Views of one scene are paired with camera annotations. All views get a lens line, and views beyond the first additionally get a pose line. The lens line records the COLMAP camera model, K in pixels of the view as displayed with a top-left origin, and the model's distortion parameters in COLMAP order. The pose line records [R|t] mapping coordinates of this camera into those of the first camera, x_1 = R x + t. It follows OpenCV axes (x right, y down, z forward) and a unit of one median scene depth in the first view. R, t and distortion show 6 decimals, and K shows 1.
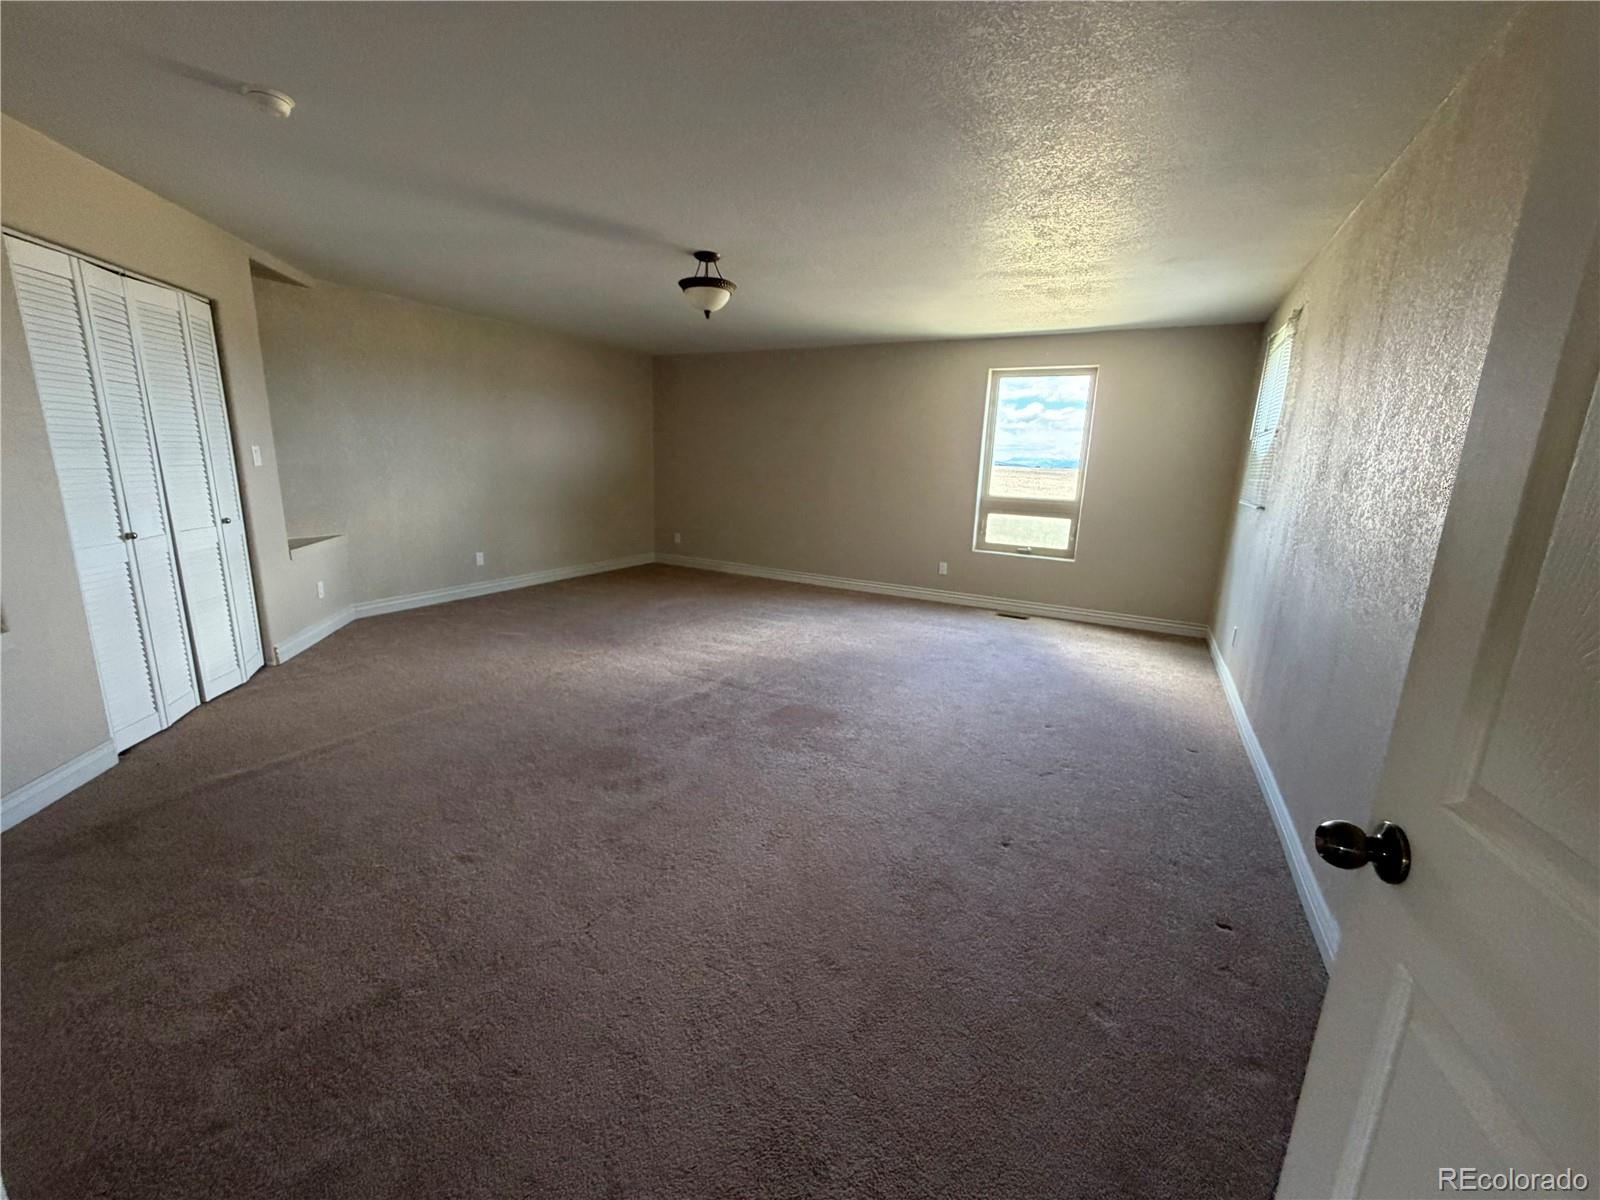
lens RADIAL K [[637.3, 0, 800.0], [0, 637.3, 600.0], [0, 0, 1]] dist [-0.000050, 0.000038]
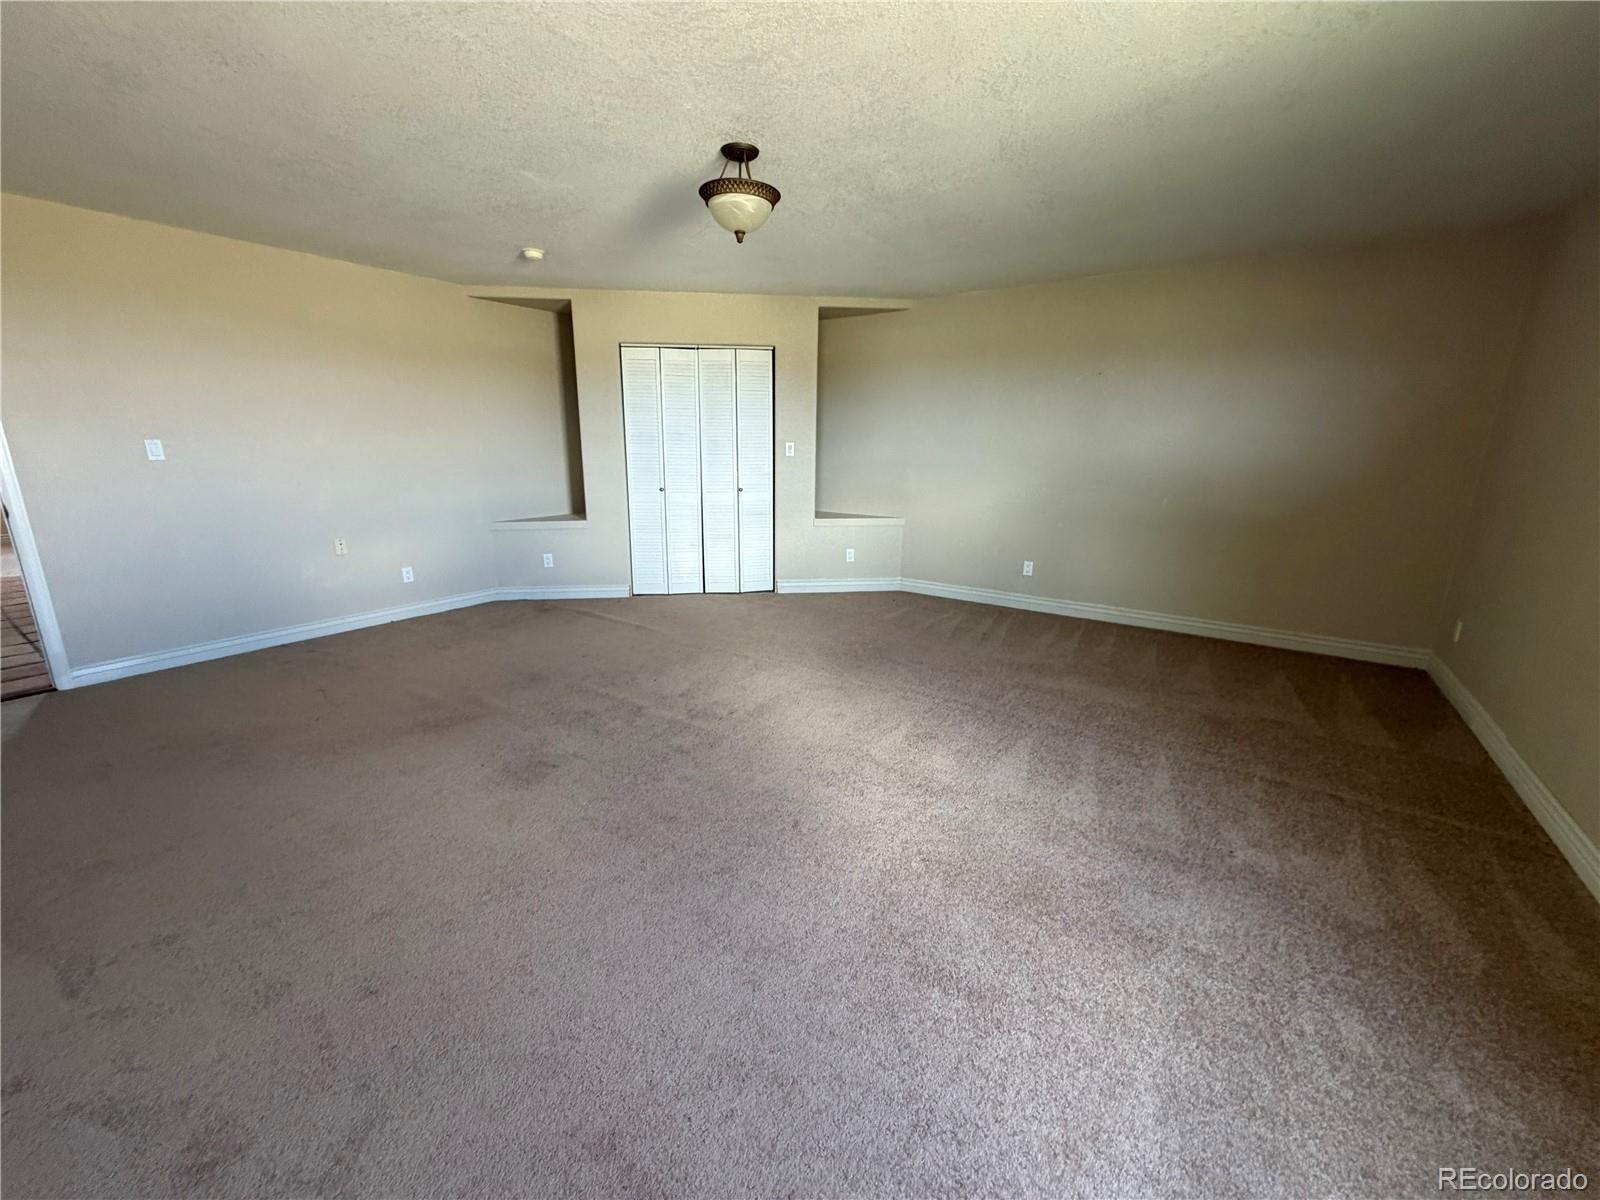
lens RADIAL K [[637.3, 0, 800.0], [0, 637.3, 600.0], [0, 0, 1]] dist [-0.000050, 0.000038]
pose [[-0.137590, 0.202216, -0.969628, 0.619936], [-0.229579, 0.945768, 0.229817, -0.240567], [0.963516, 0.254227, -0.083704, 1.234063]]
